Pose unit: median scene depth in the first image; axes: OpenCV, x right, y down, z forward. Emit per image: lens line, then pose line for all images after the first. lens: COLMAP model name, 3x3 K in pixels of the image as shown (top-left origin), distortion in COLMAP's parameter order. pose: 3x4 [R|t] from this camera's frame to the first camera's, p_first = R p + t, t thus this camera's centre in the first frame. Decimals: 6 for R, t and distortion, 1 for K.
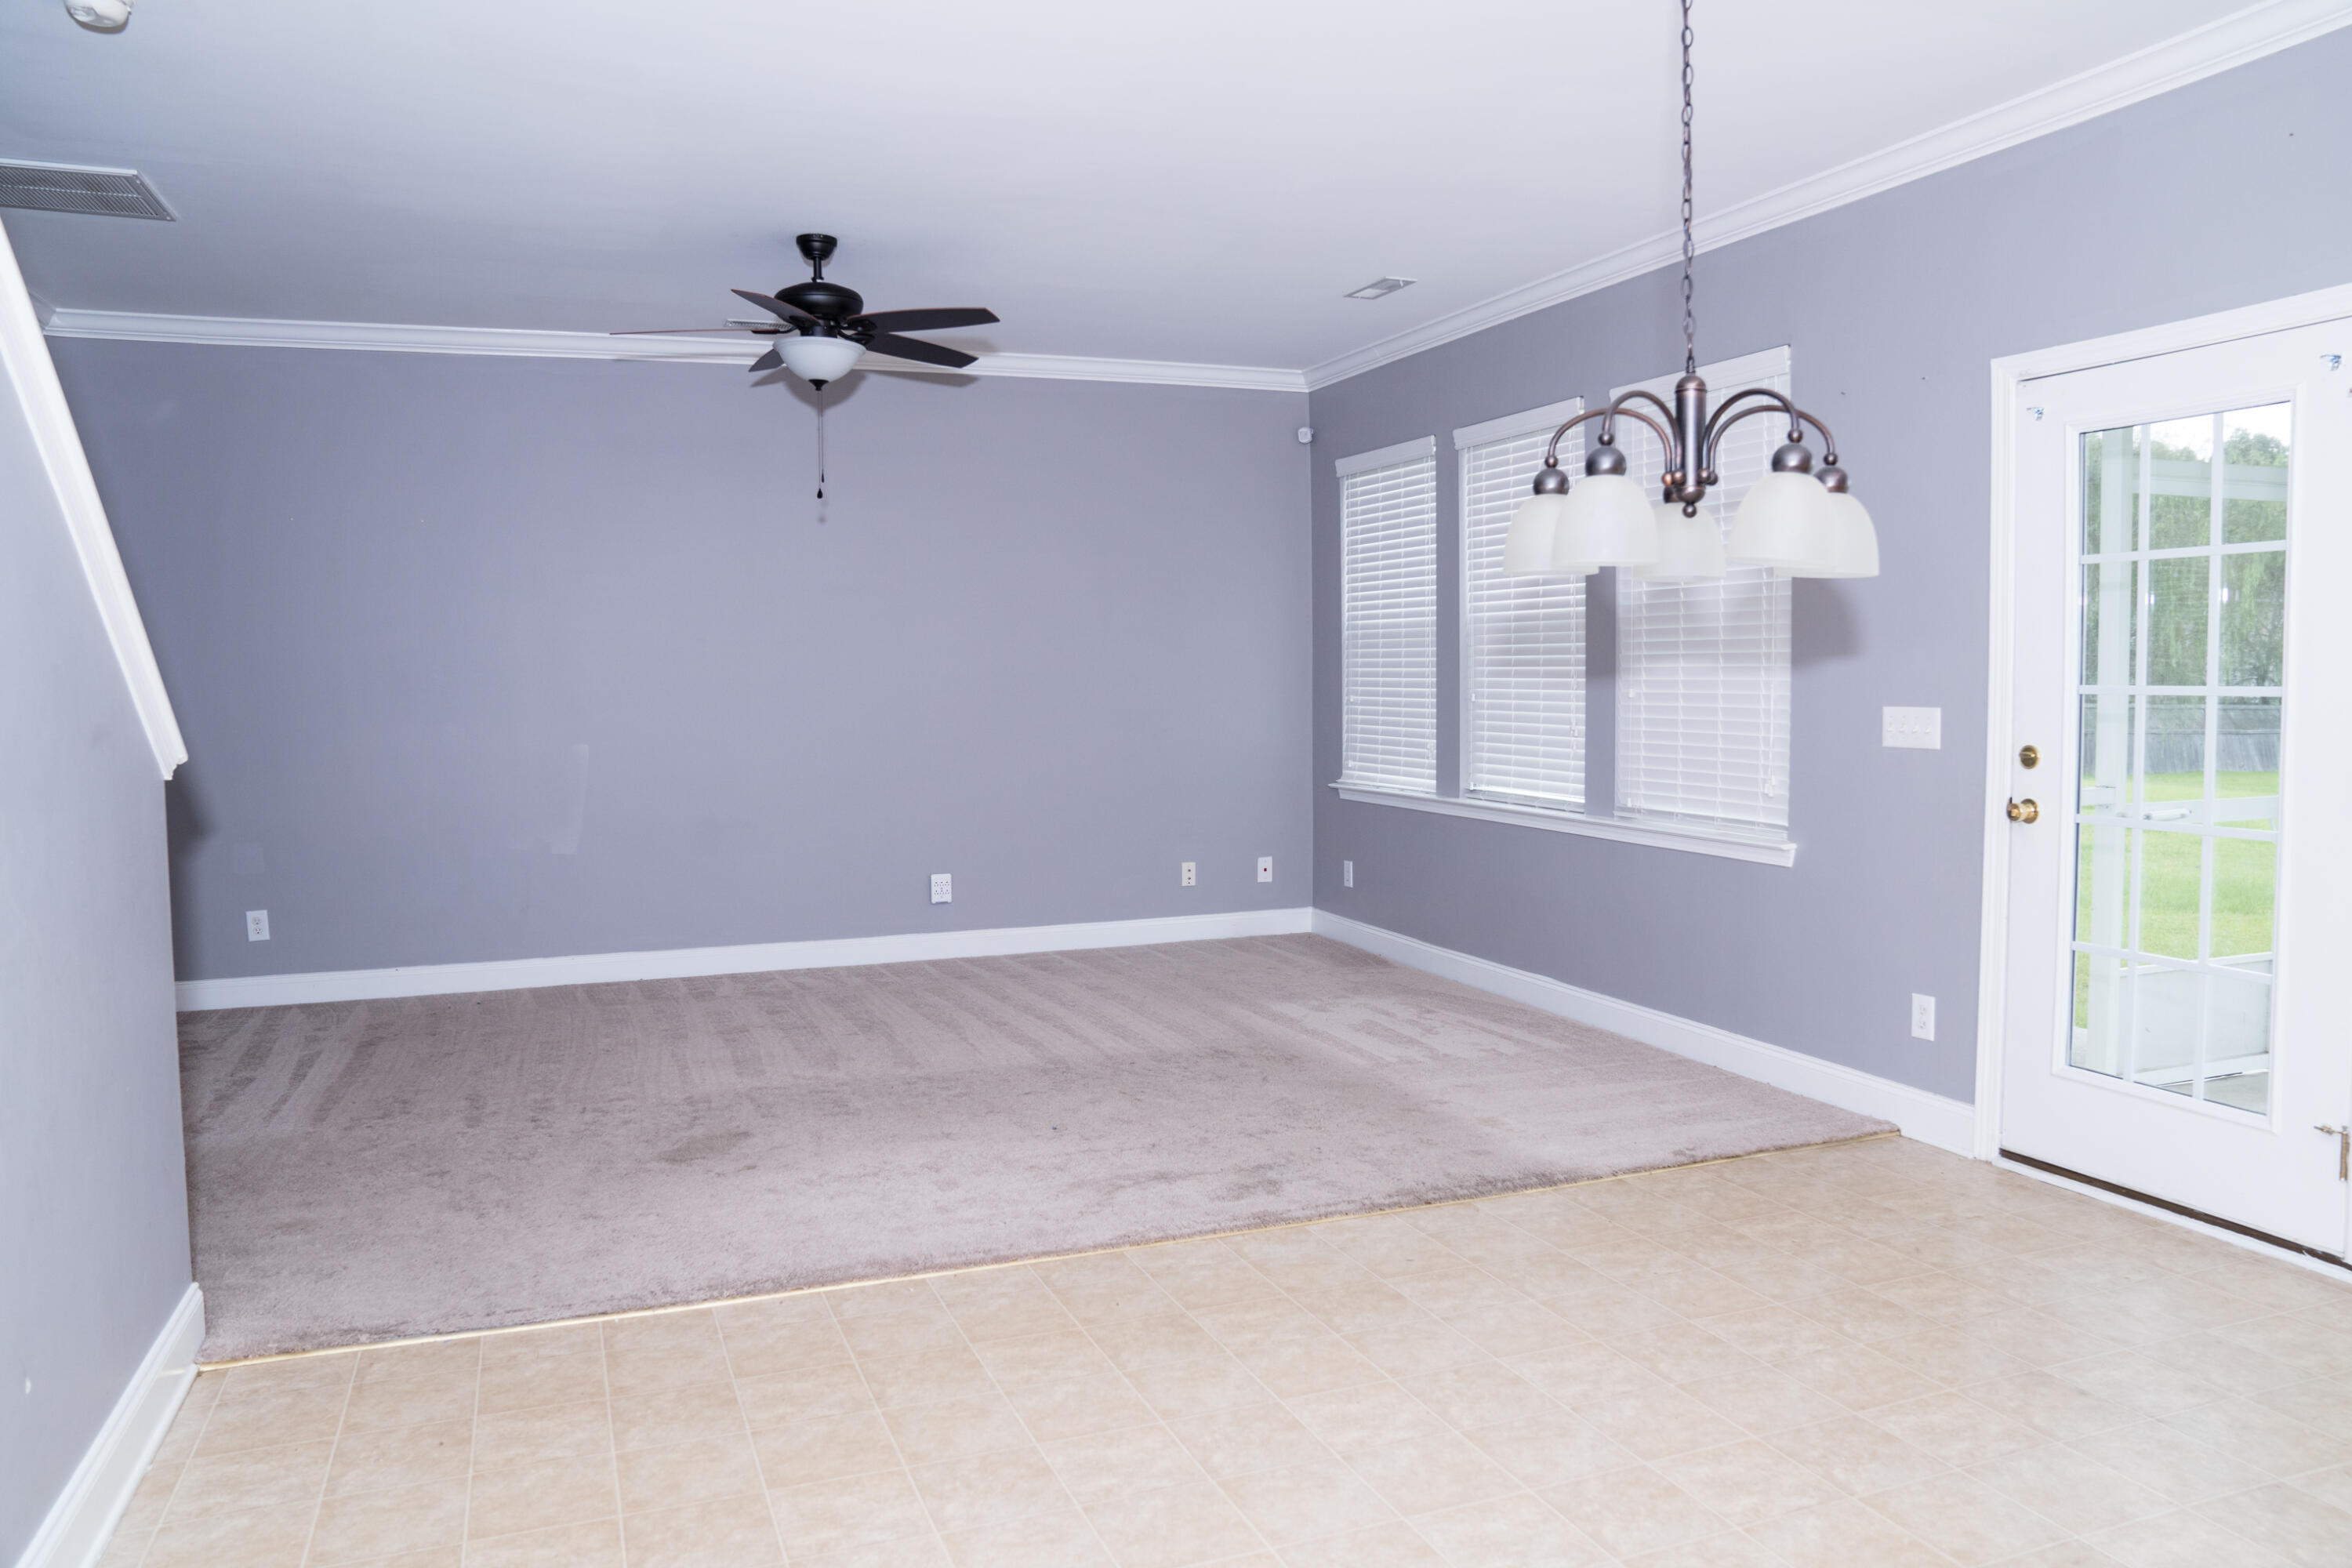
lens RADIAL K [[1636.3, 0, 1176.0], [0, 1636.3, 784.0], [0, 0, 1]] dist [-0.135091, 0.100445]
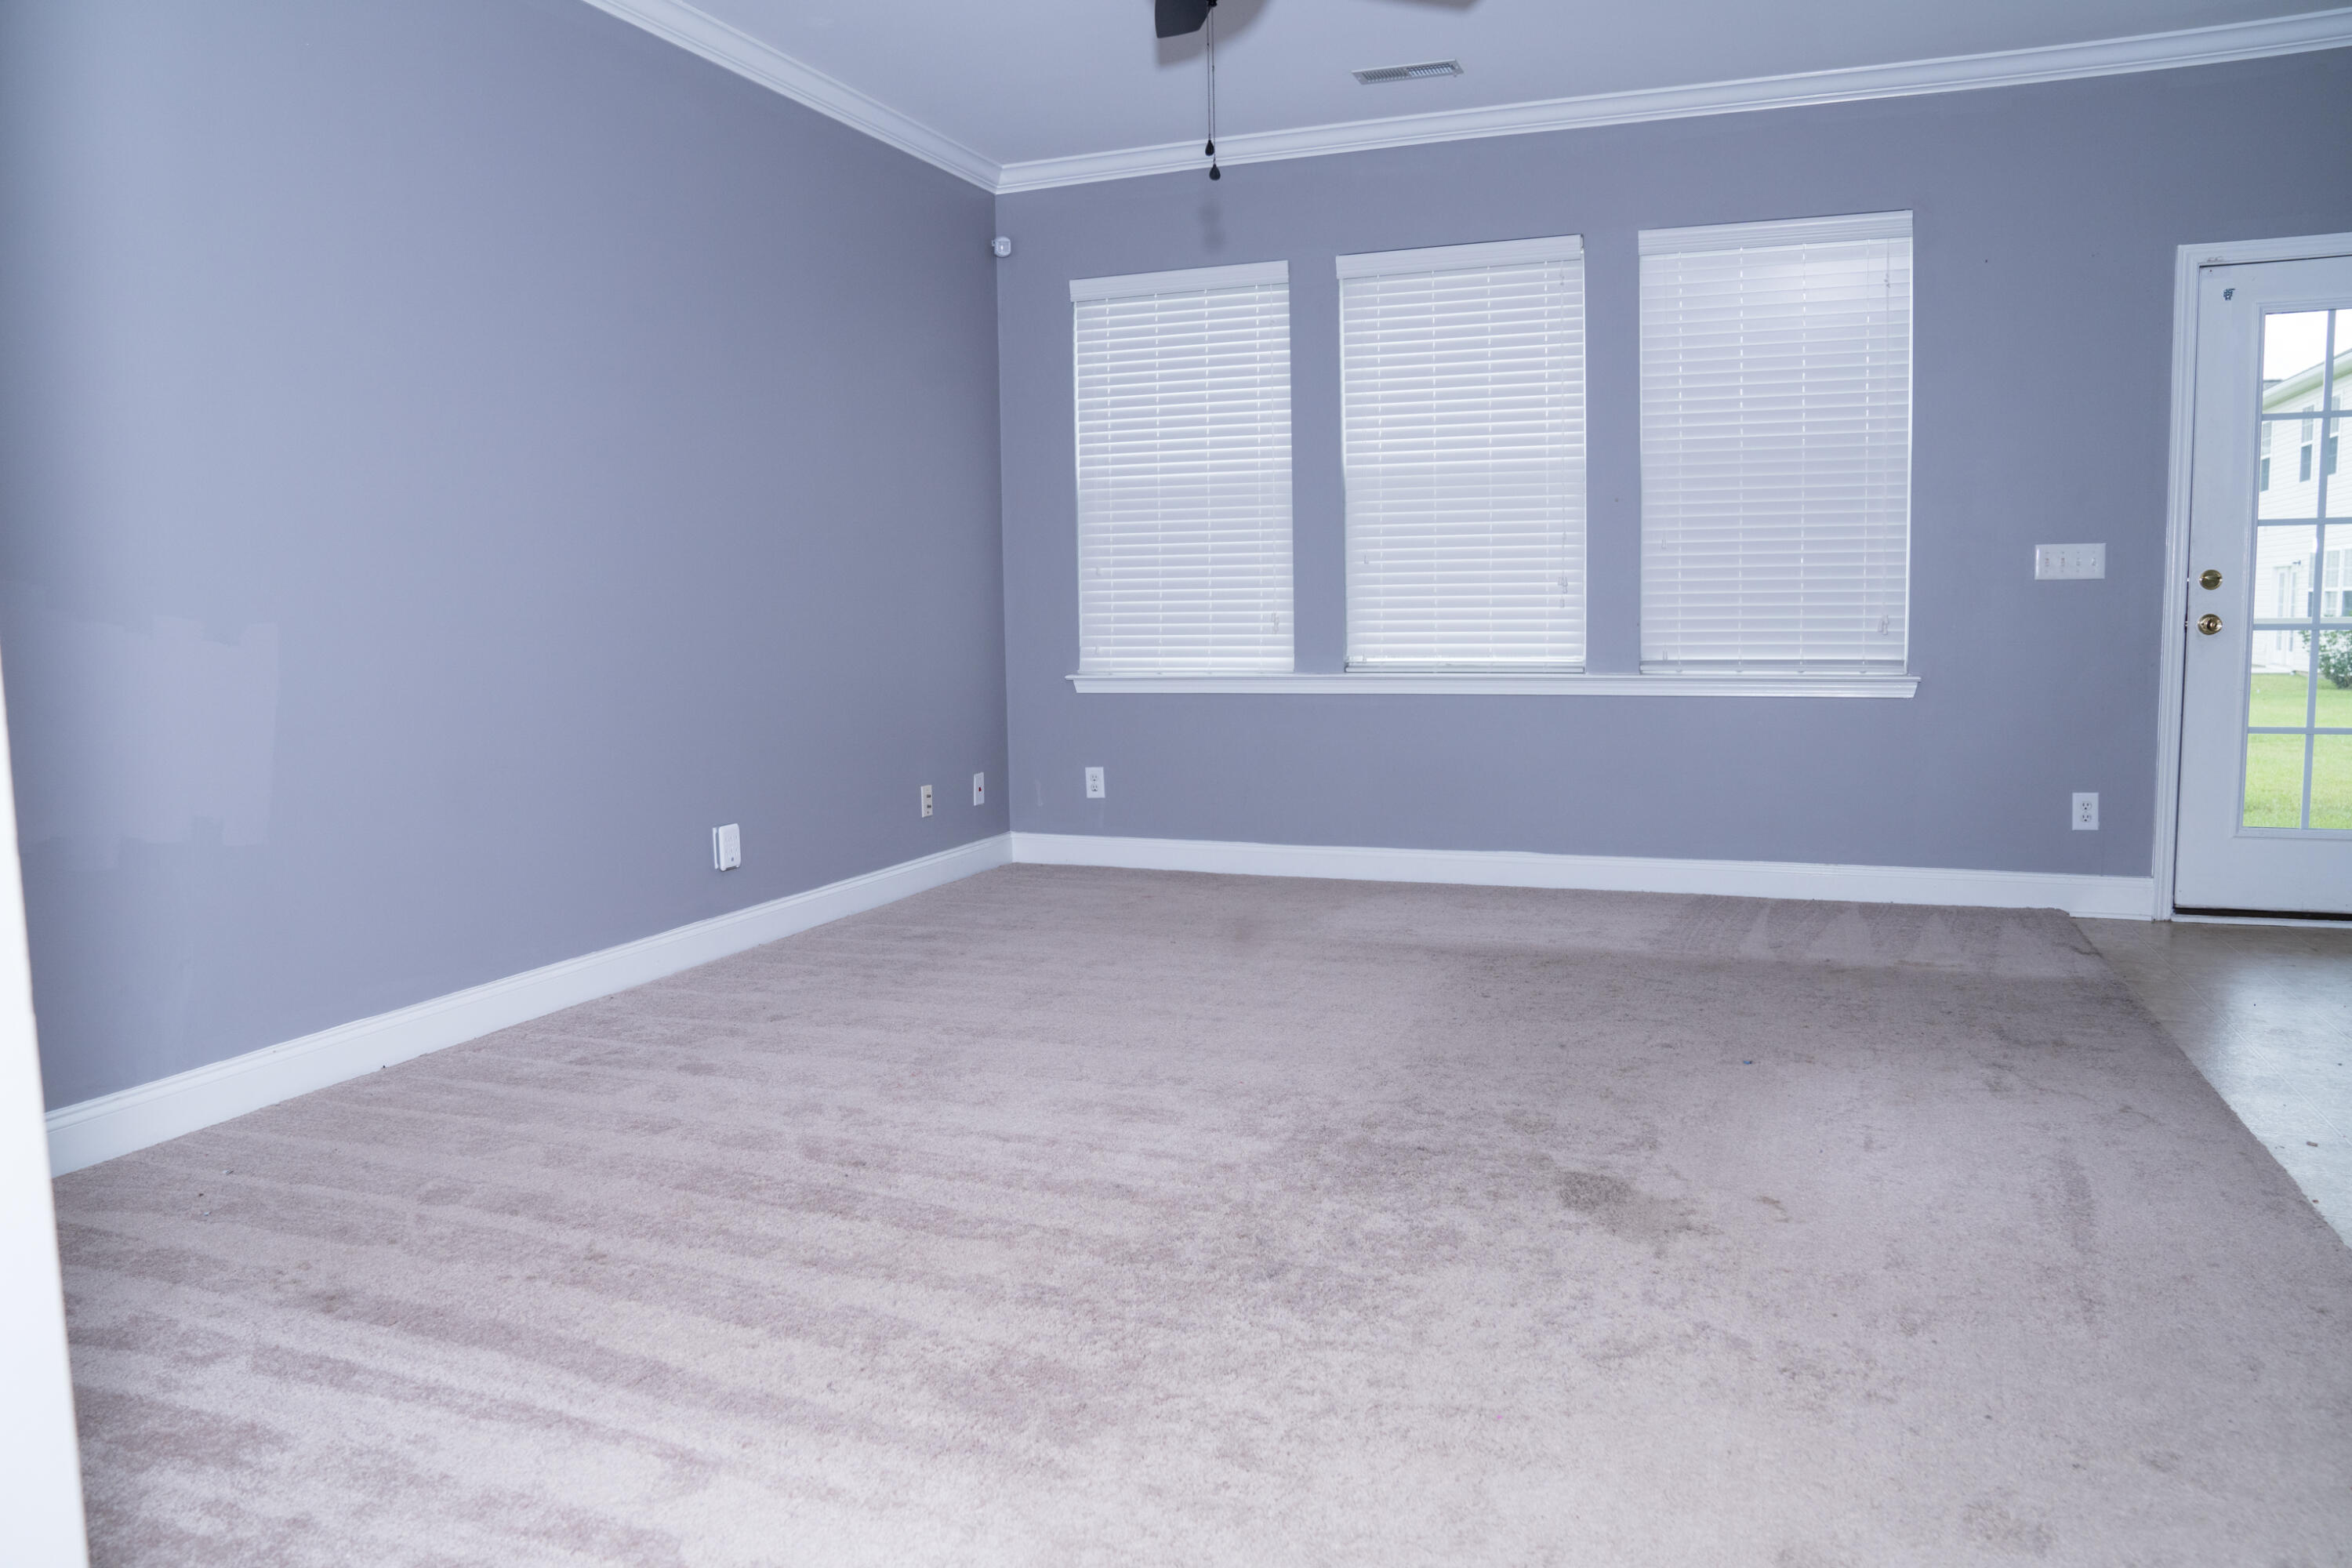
lens RADIAL K [[1636.3, 0, 1176.0], [0, 1636.3, 784.0], [0, 0, 1]] dist [-0.135091, 0.100445]
pose [[0.674814, -0.078225, 0.733831, -0.547599], [0.060729, 0.996880, 0.050420, 0.018389], [-0.735485, 0.010541, 0.677459, 0.467632]]
